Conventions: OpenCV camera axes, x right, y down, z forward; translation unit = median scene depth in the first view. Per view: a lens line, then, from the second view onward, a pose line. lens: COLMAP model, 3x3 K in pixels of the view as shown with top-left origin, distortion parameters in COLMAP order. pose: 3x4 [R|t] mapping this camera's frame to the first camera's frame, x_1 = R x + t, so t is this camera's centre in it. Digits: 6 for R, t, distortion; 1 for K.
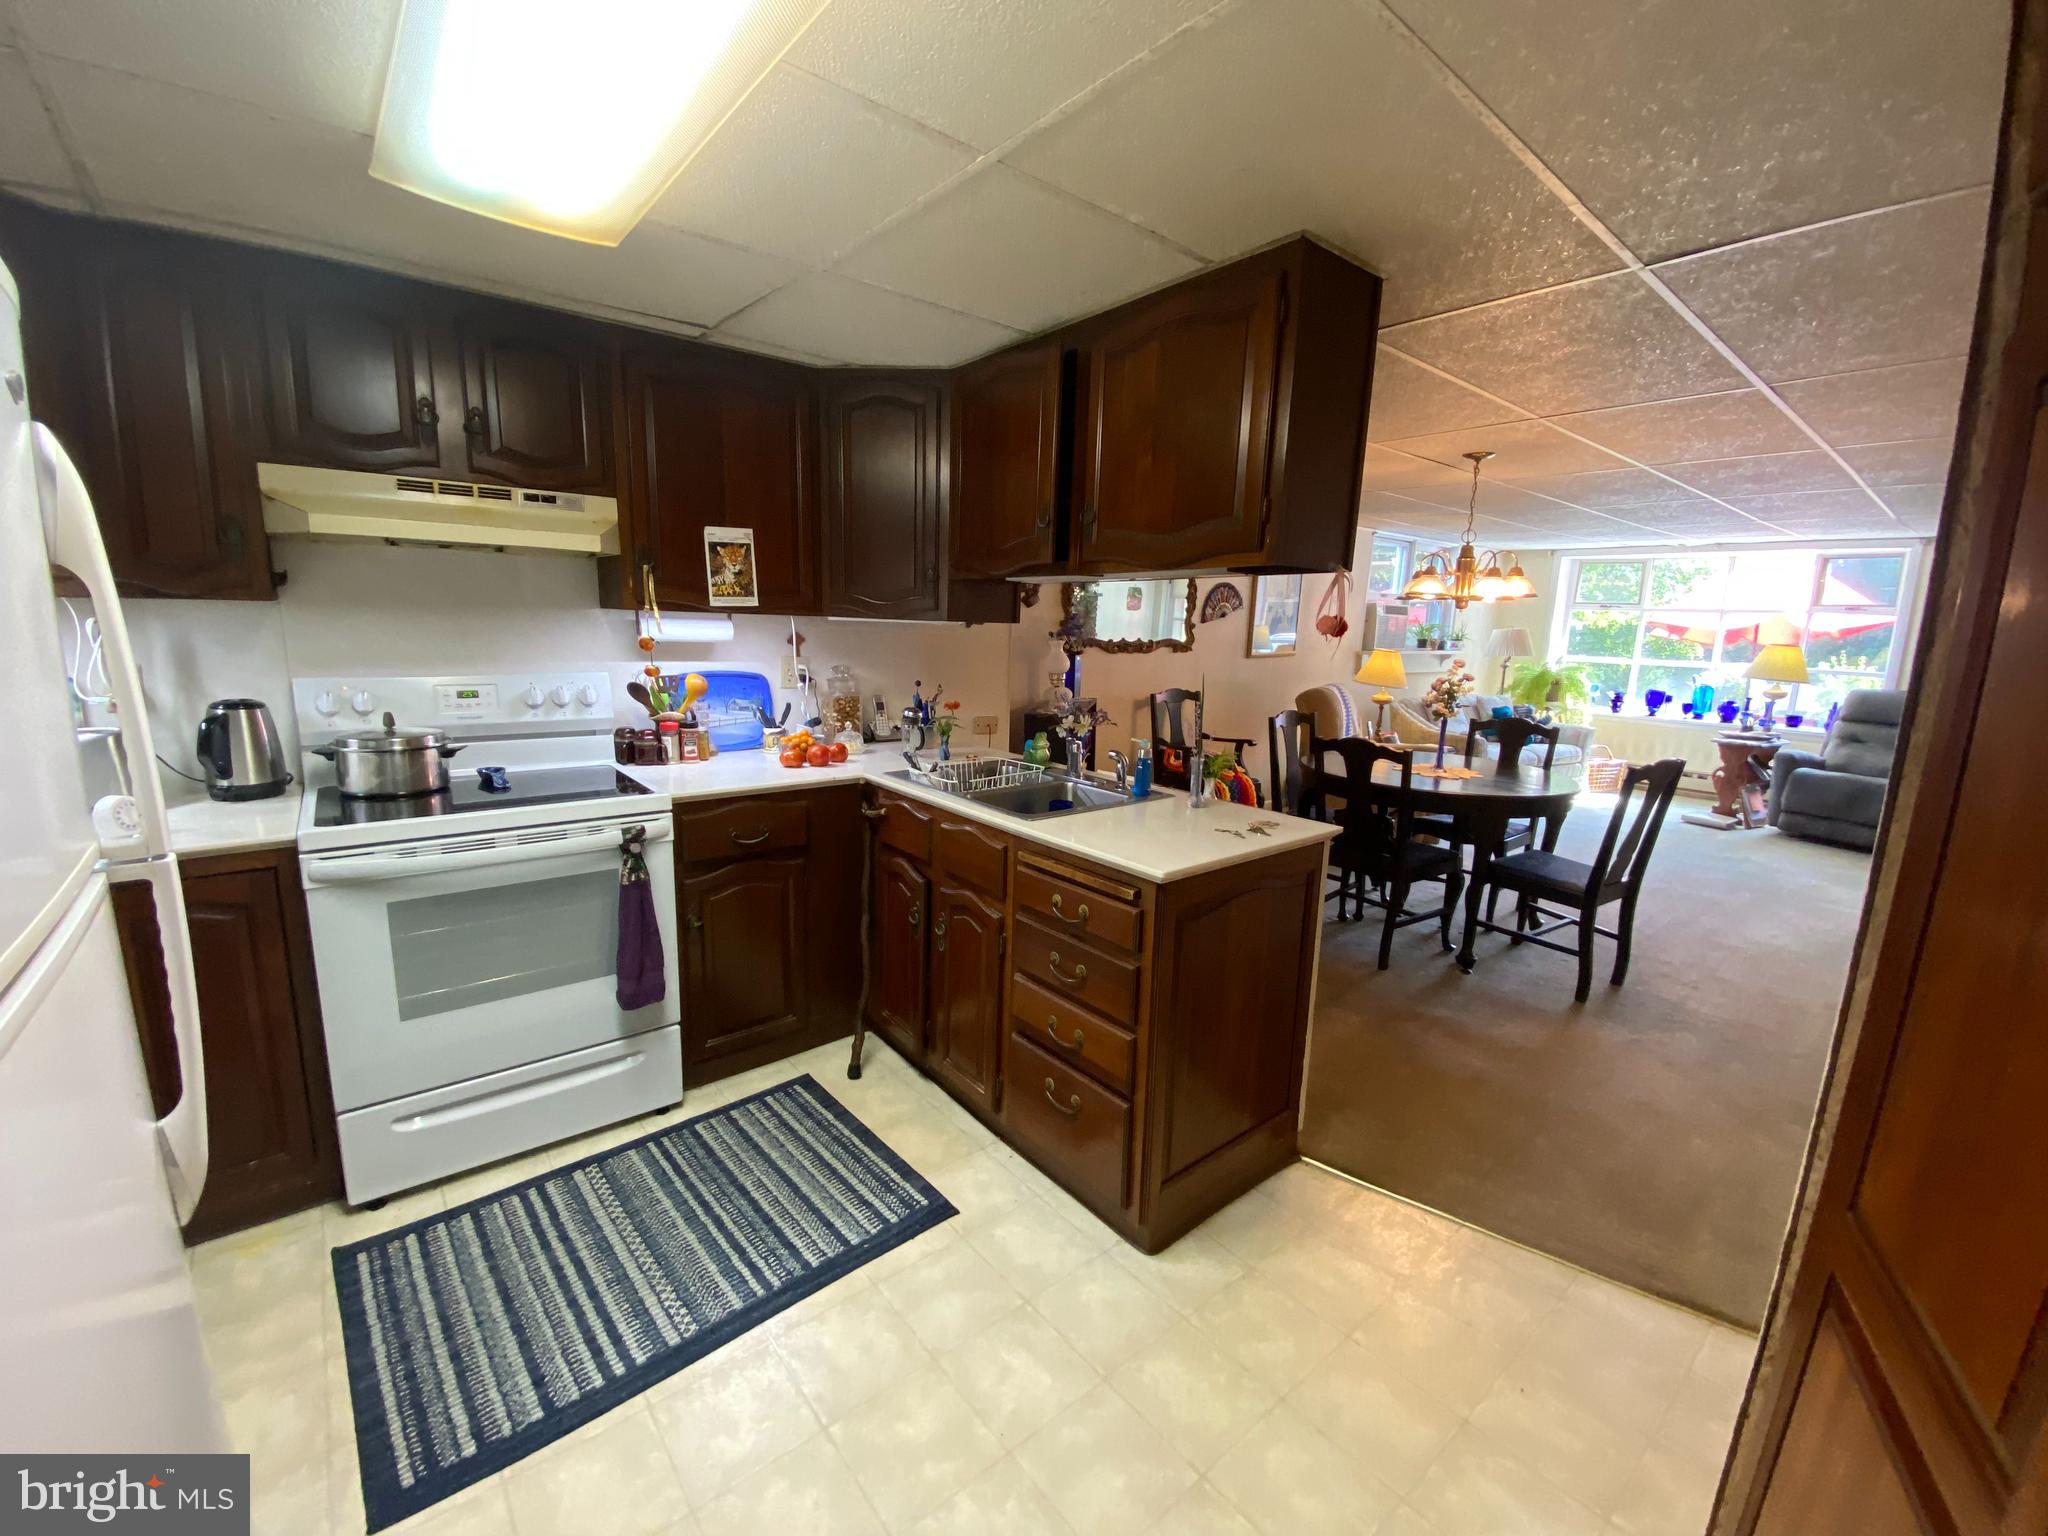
lens RADIAL K [[831.5, 0, 1024.0], [0, 831.5, 768.0], [0, 0, 1]] dist [0.019263, -0.017096]
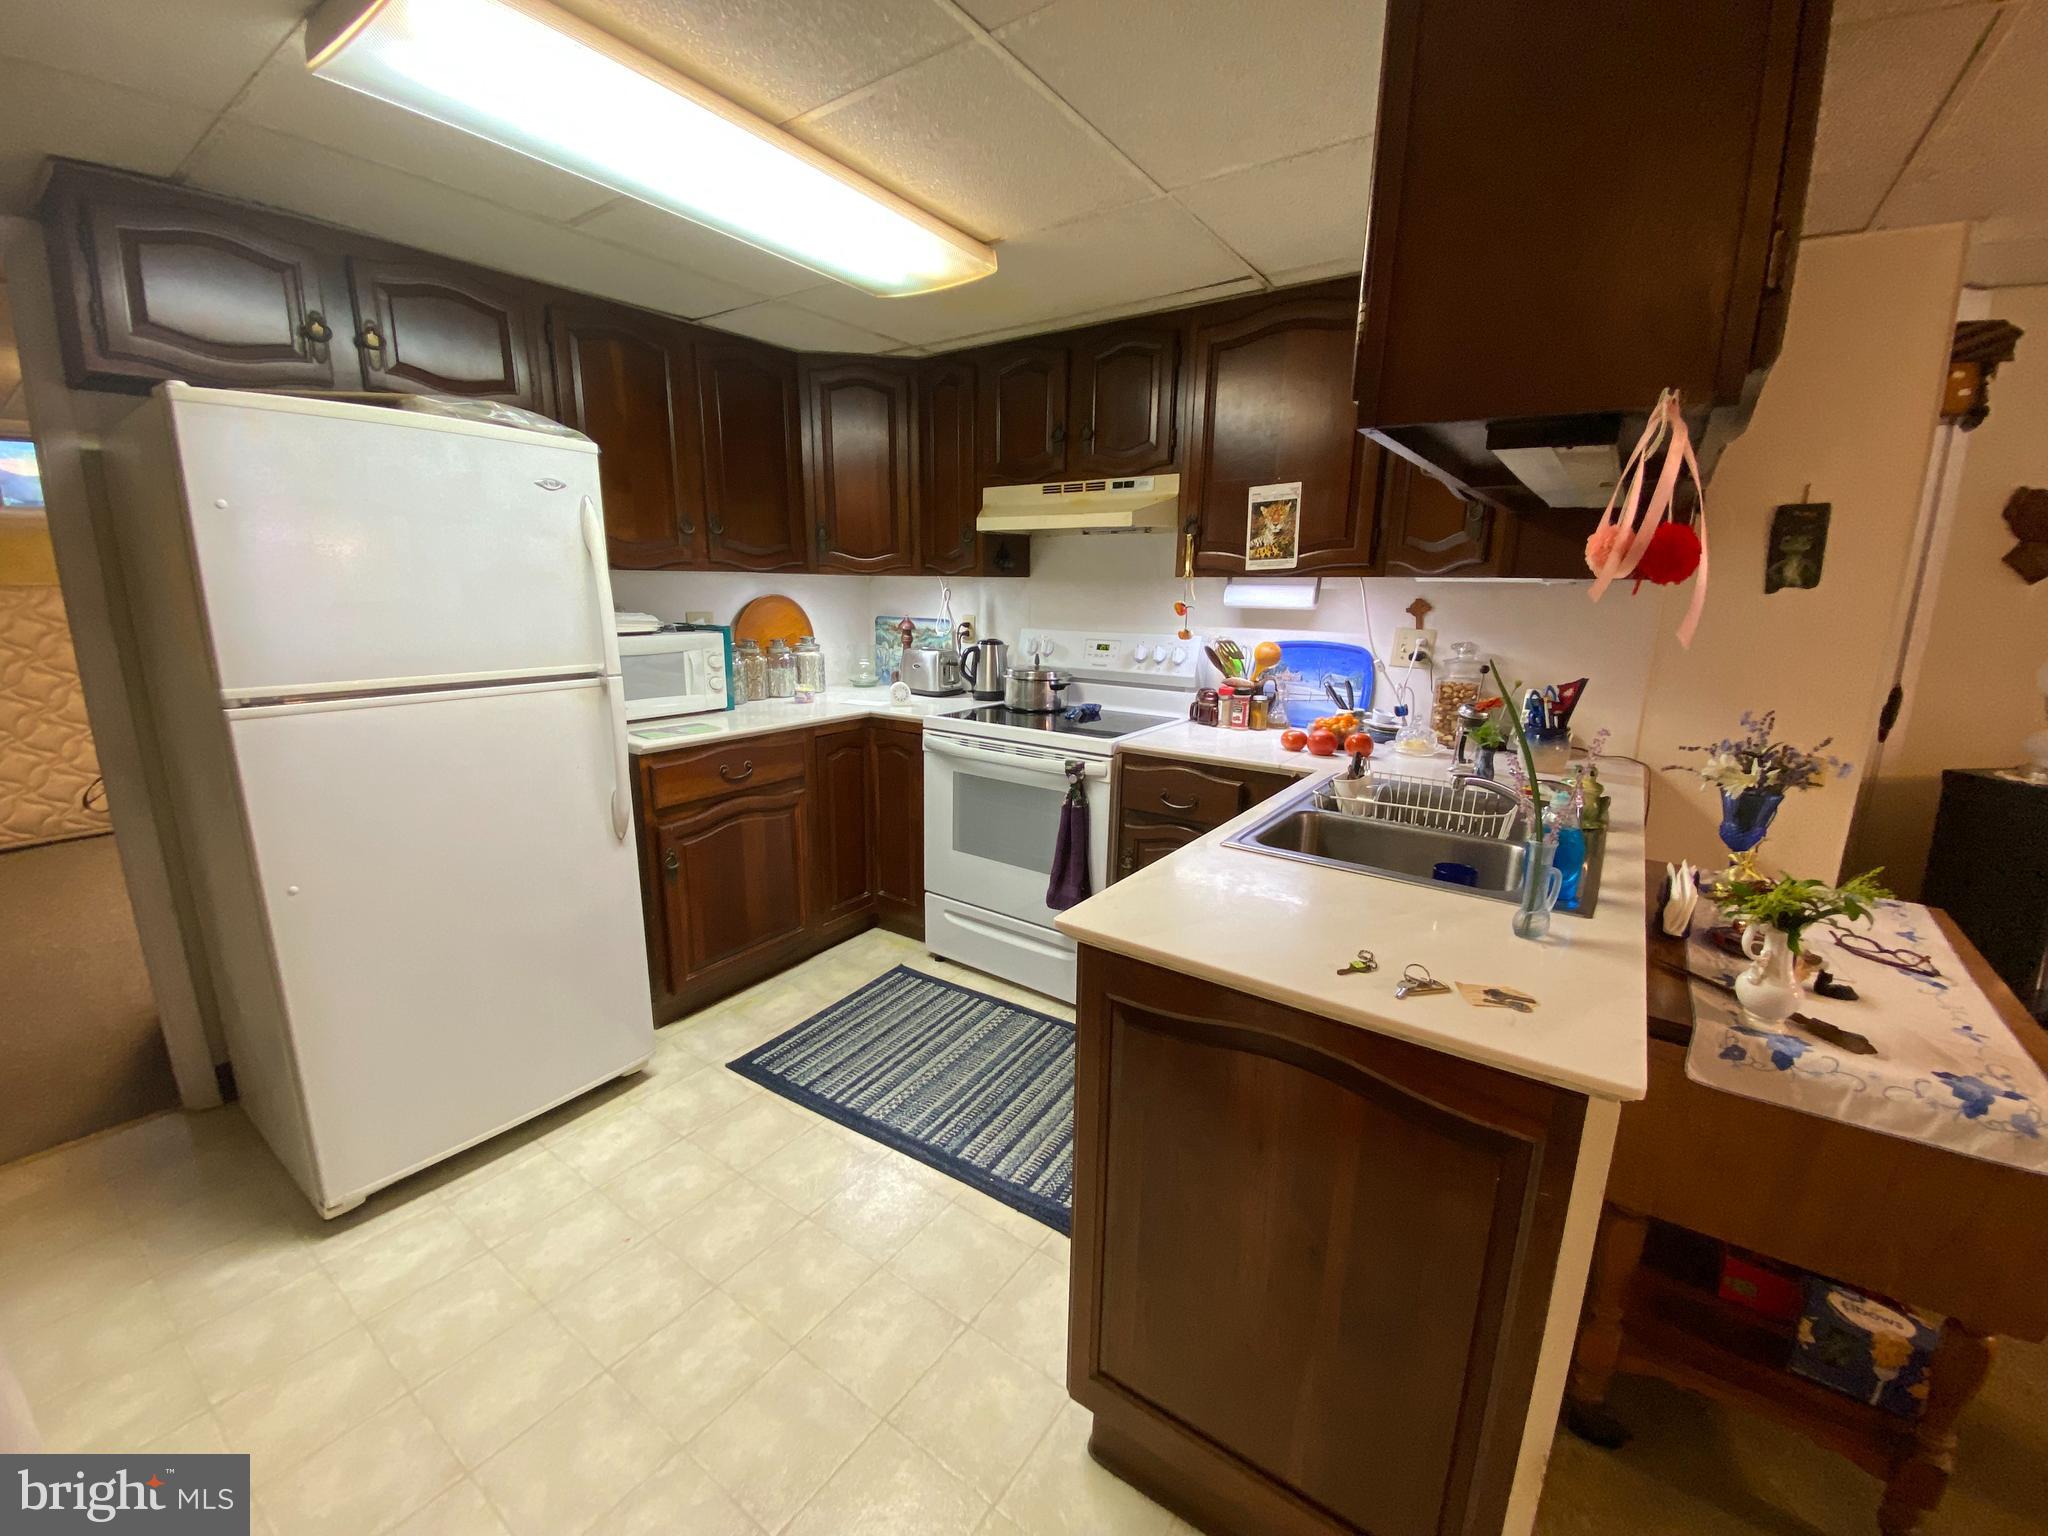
lens RADIAL K [[830.0, 0, 1013.3], [0, 830.0, 775.6], [0, 0, 1]] dist [0.012549, -0.016535]
pose [[0.245304, 0.192214, -0.950200, 0.630348], [-0.171780, 0.973255, 0.152531, -0.073472], [0.954106, 0.125808, 0.271762, 0.604225]]
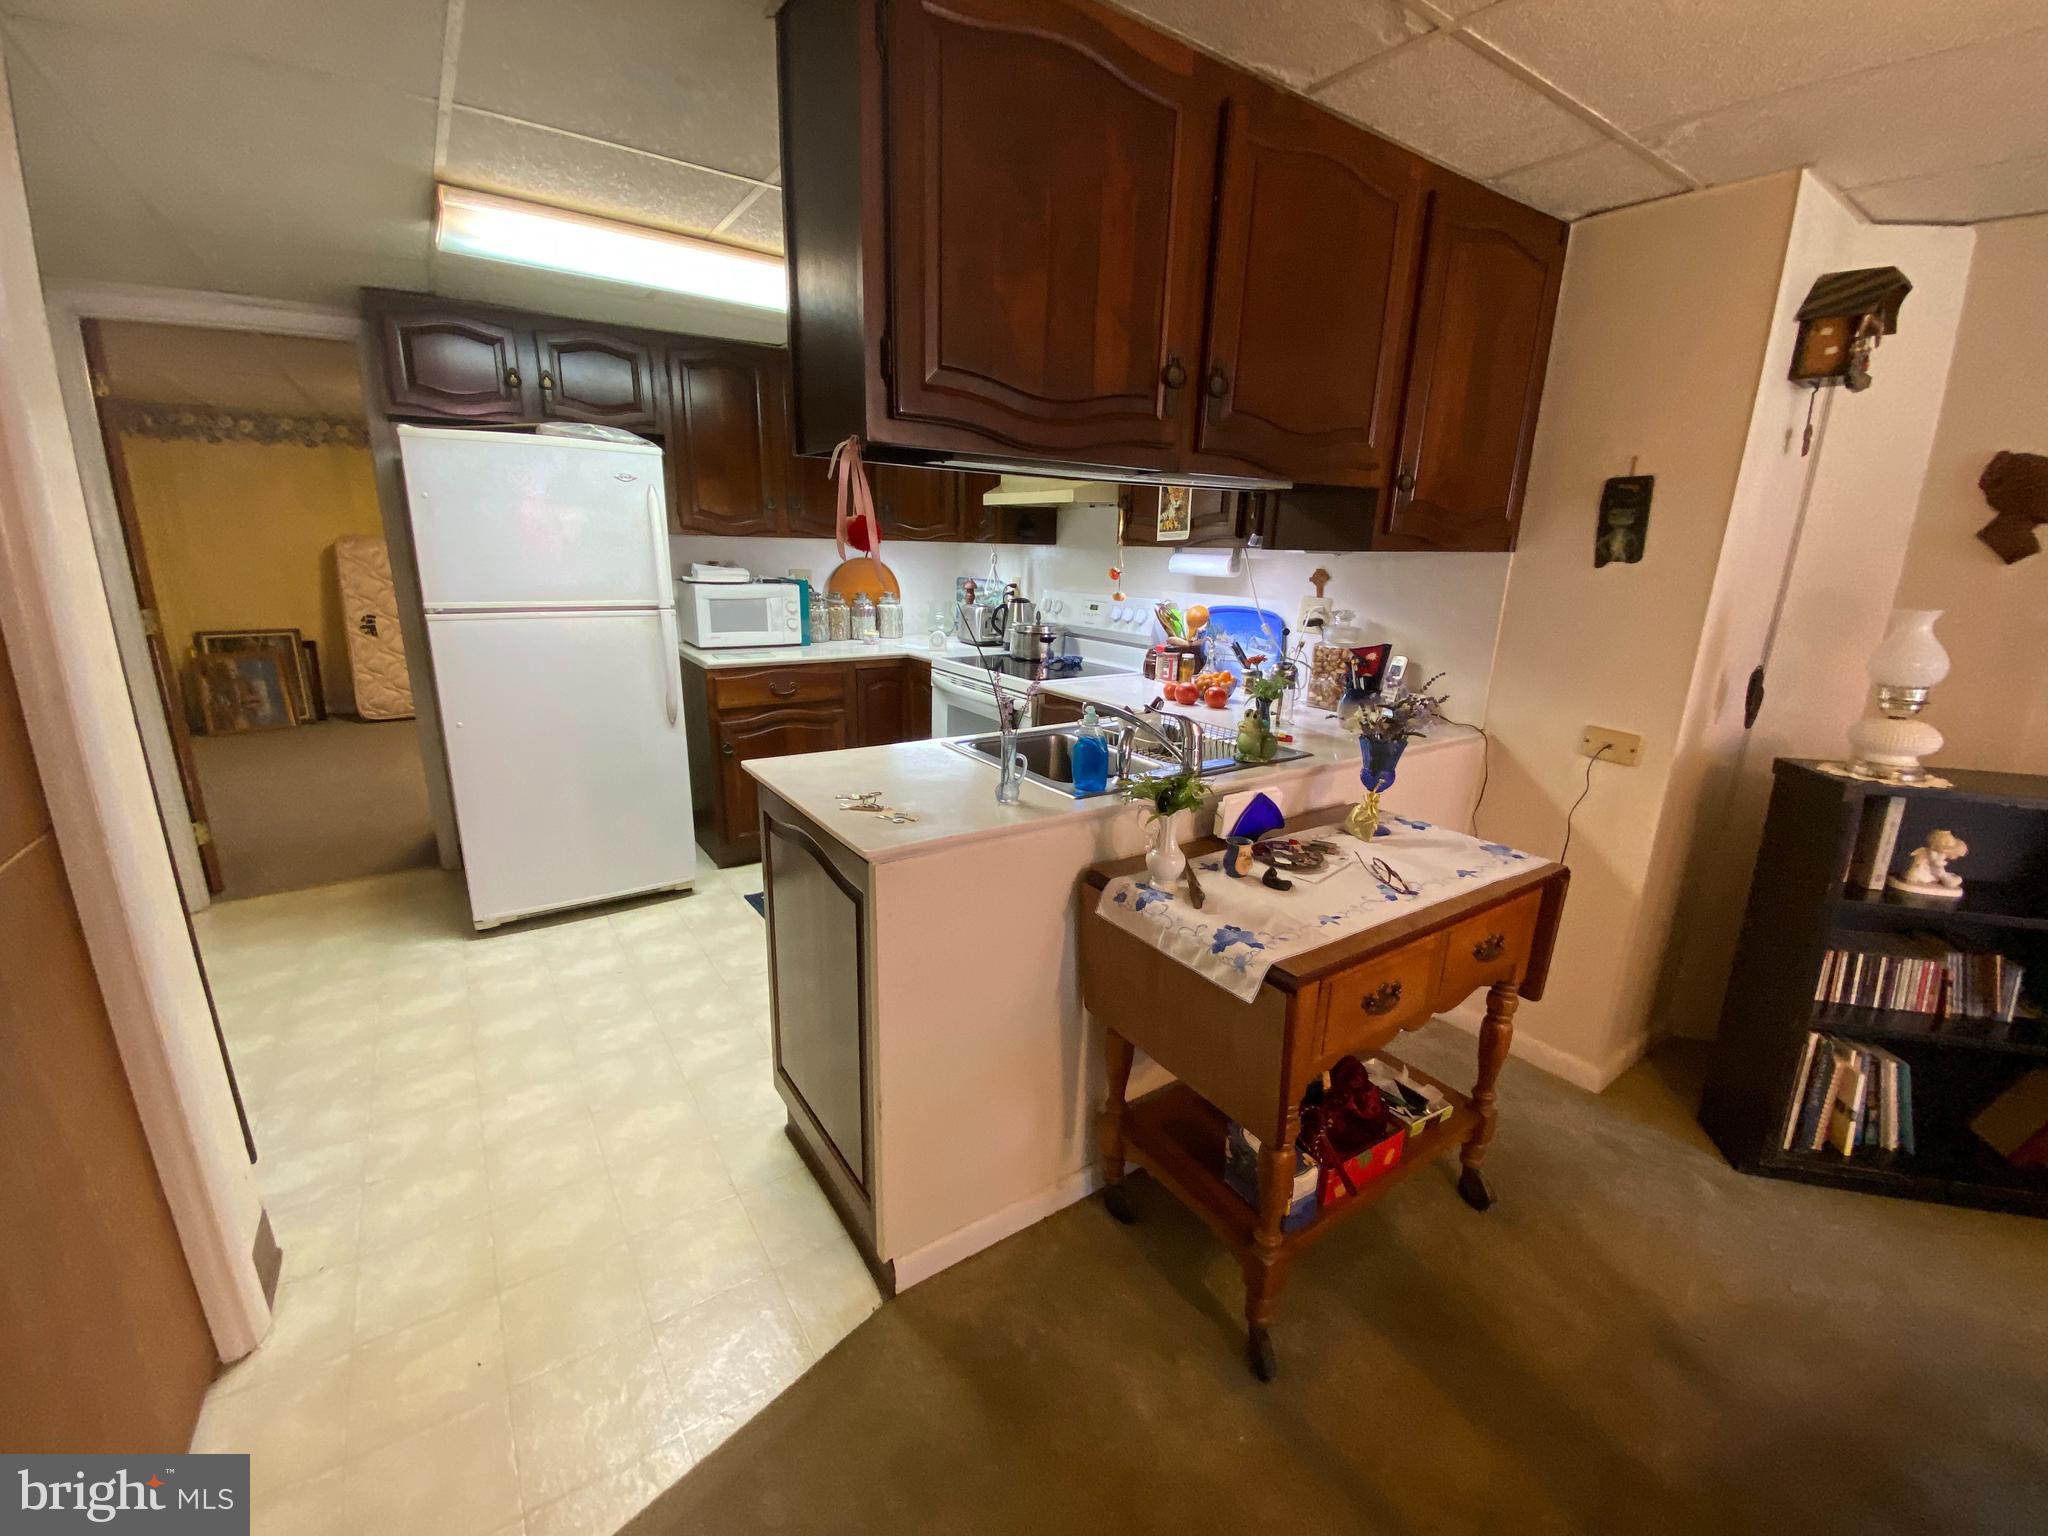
lens RADIAL K [[827.0, 0, 1006.2], [0, 827.0, 777.2], [0, 0, 1]] dist [0.021942, -0.020780]
pose [[-0.101113, 0.237012, -0.966231, 0.950519], [-0.198341, 0.946909, 0.253028, -0.160958], [0.974904, 0.217228, -0.048735, 1.105849]]
